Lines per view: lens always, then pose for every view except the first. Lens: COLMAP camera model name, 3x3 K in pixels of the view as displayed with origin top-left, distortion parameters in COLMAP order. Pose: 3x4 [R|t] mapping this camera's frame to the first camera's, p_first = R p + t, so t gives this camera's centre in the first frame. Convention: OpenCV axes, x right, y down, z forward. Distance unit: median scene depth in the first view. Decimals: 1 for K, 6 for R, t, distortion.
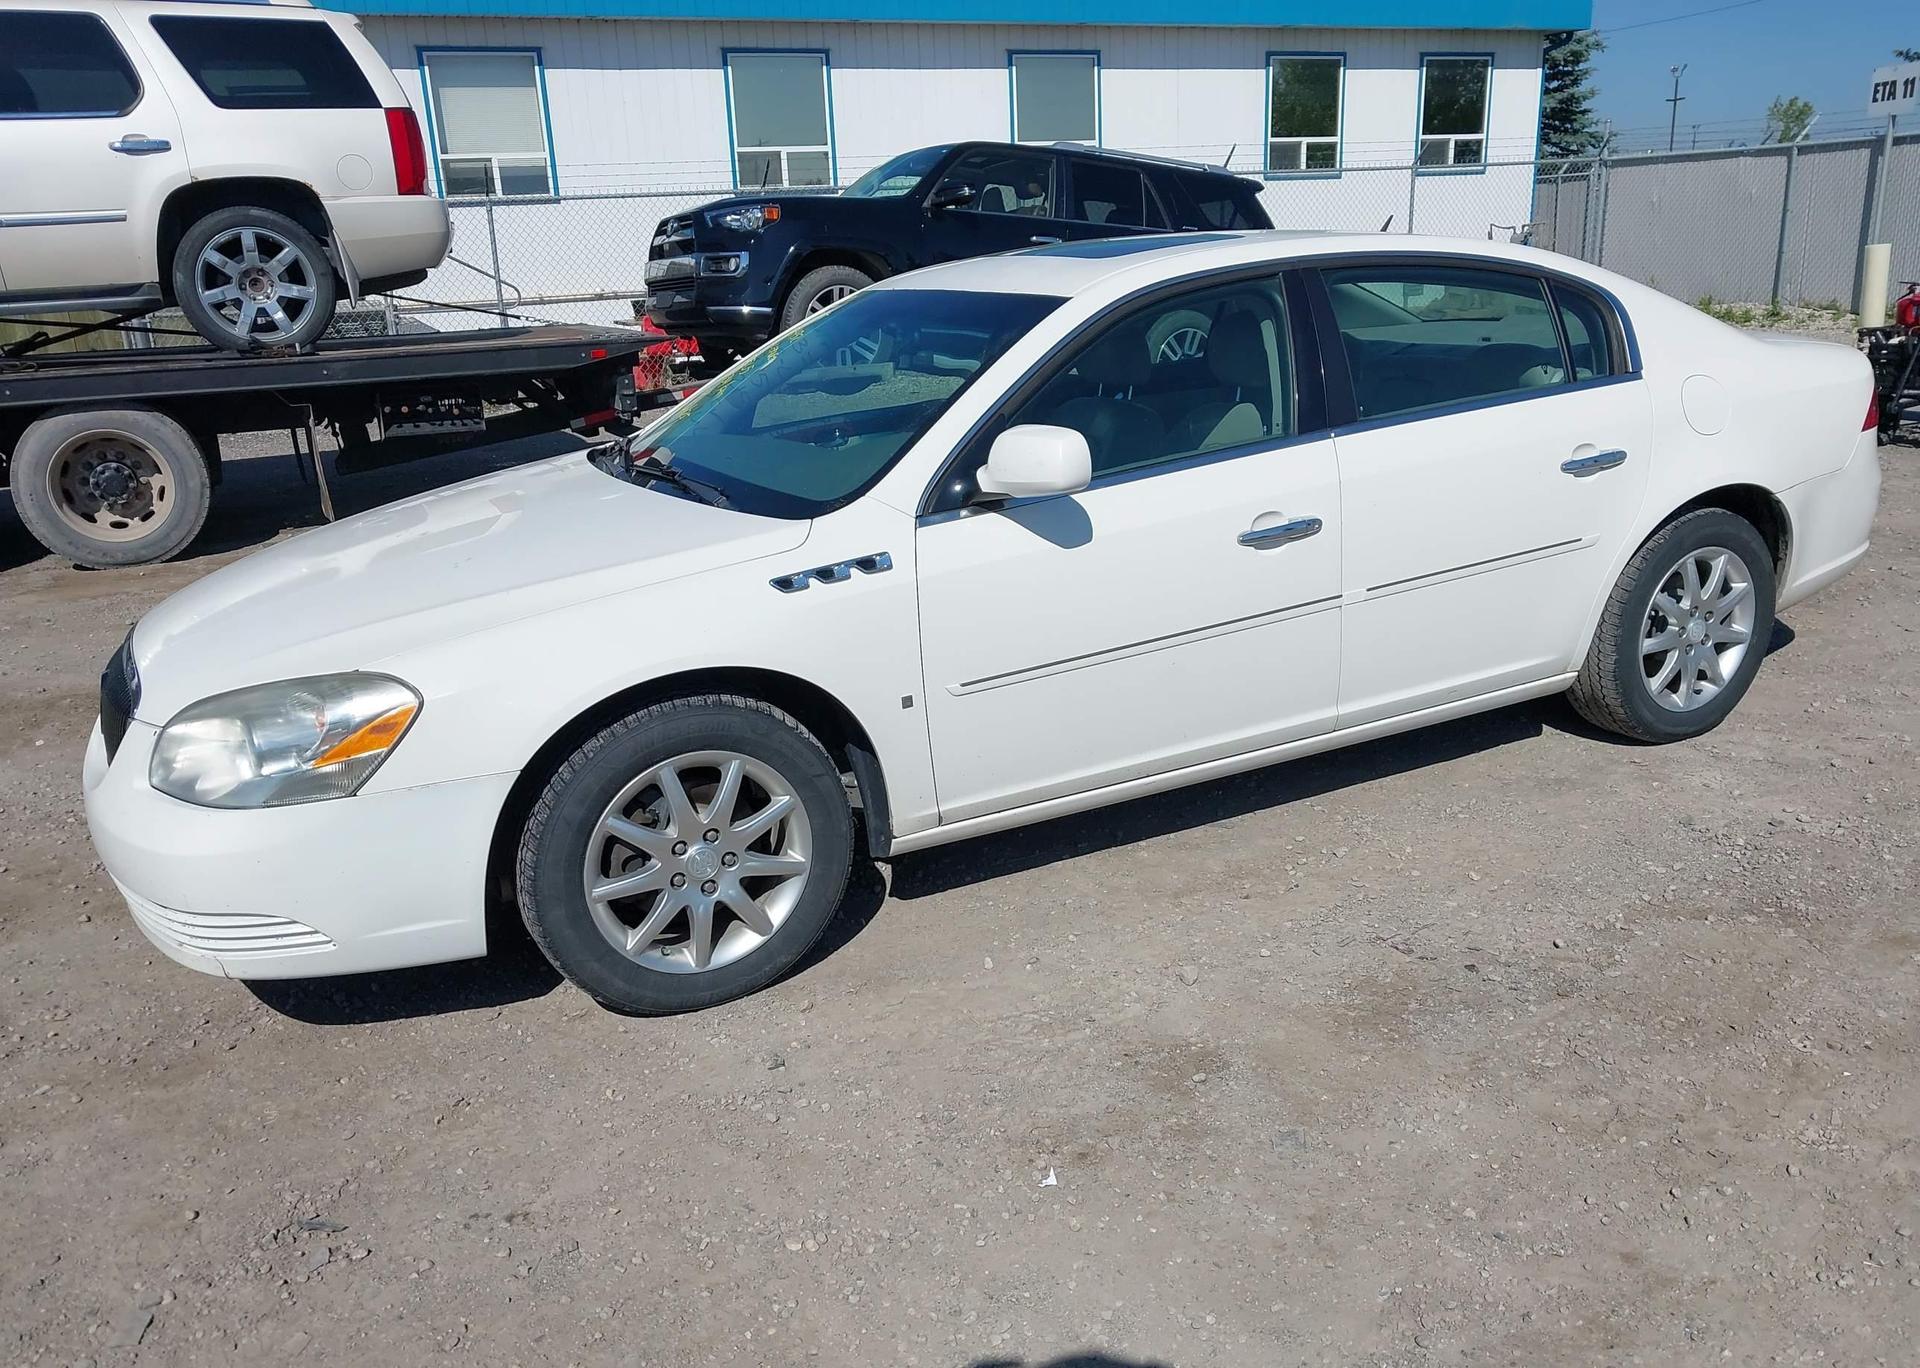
lens RADIAL K [[1561.4, 0, 964.4], [0, 1561.4, 692.9], [0, 0, 1]] dist [0.022564, -0.028079]
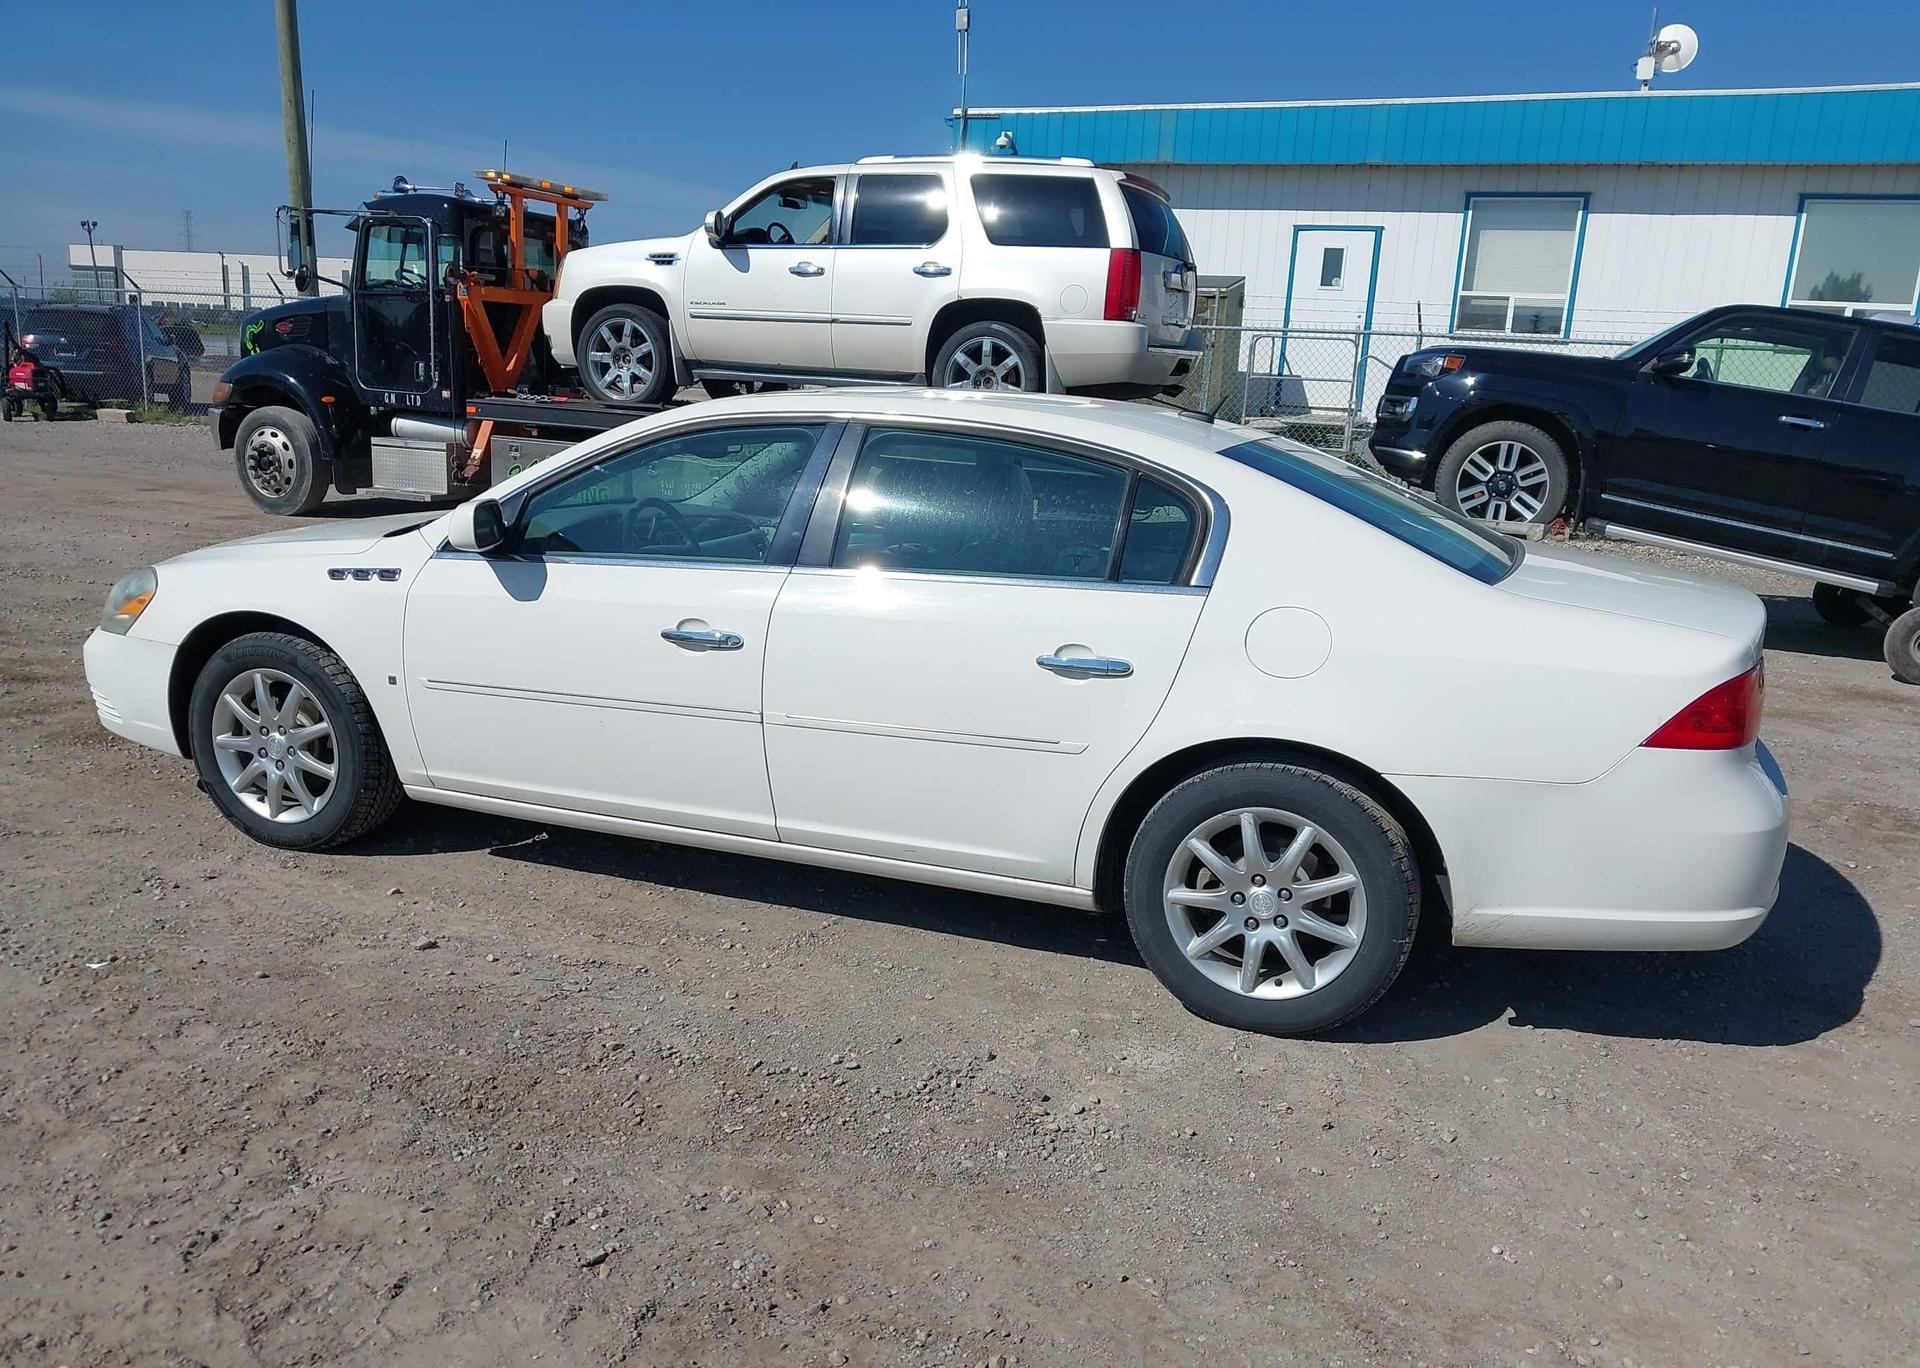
lens RADIAL K [[1561.4, 0, 946.9], [0, 1561.4, 694.6], [0, 0, 1]] dist [0.022564, -0.028079]
pose [[0.658133, 0.236115, -0.714920, 0.495863], [-0.288918, 0.956058, 0.049786, -0.074768], [0.695261, 0.173788, 0.697431, 0.149537]]
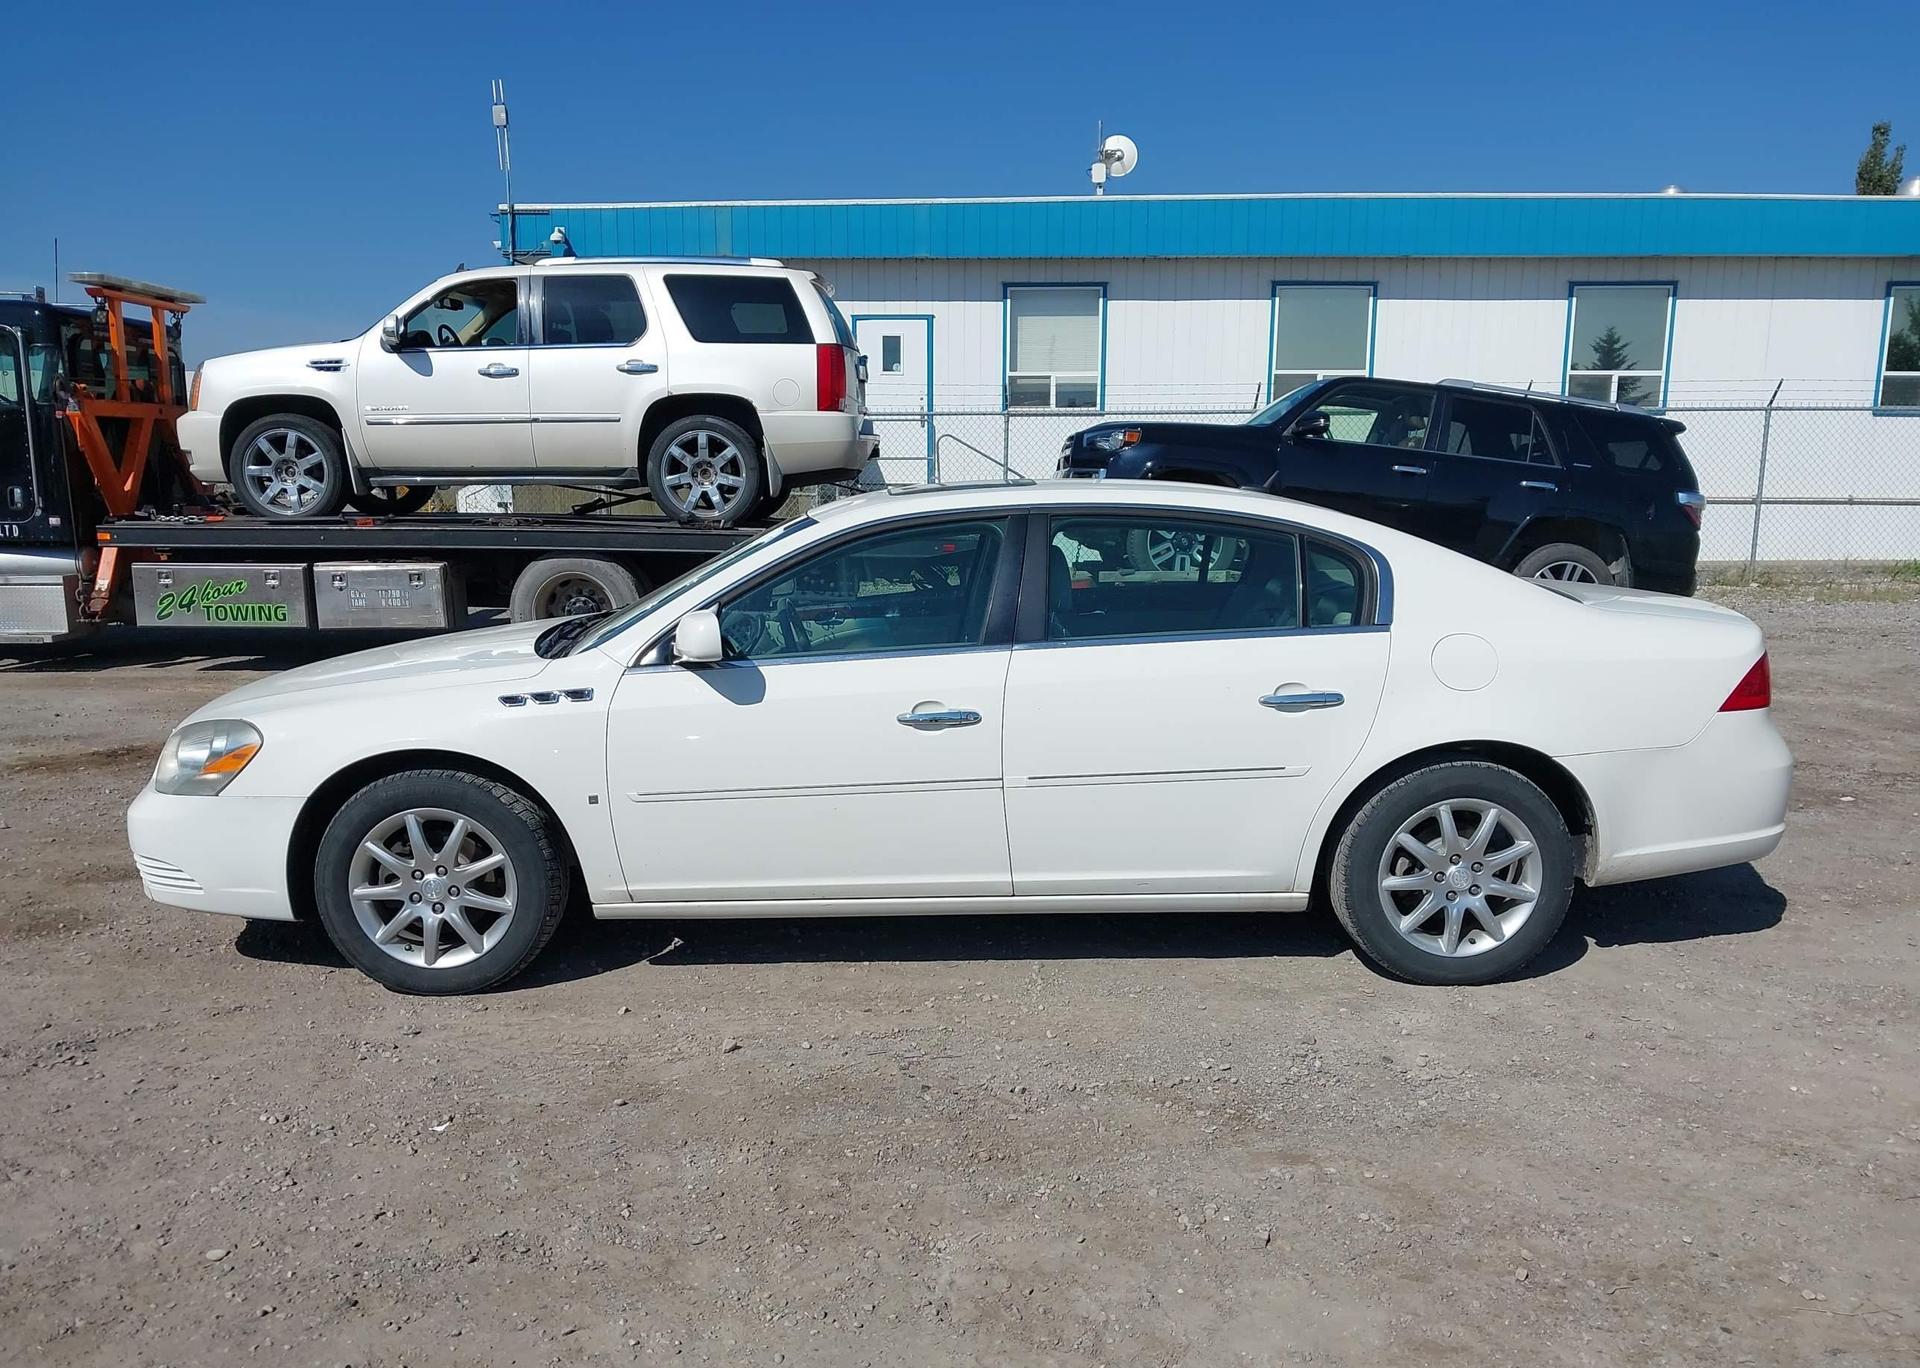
lens RADIAL K [[1561.4, 0, 963.8], [0, 1561.4, 694.2], [0, 0, 1]] dist [0.022564, -0.028079]
pose [[0.892252, 0.114536, -0.436769, 0.327302], [-0.166978, 0.982420, -0.083486, -0.009931], [0.419529, 0.147421, 0.895691, -0.037543]]
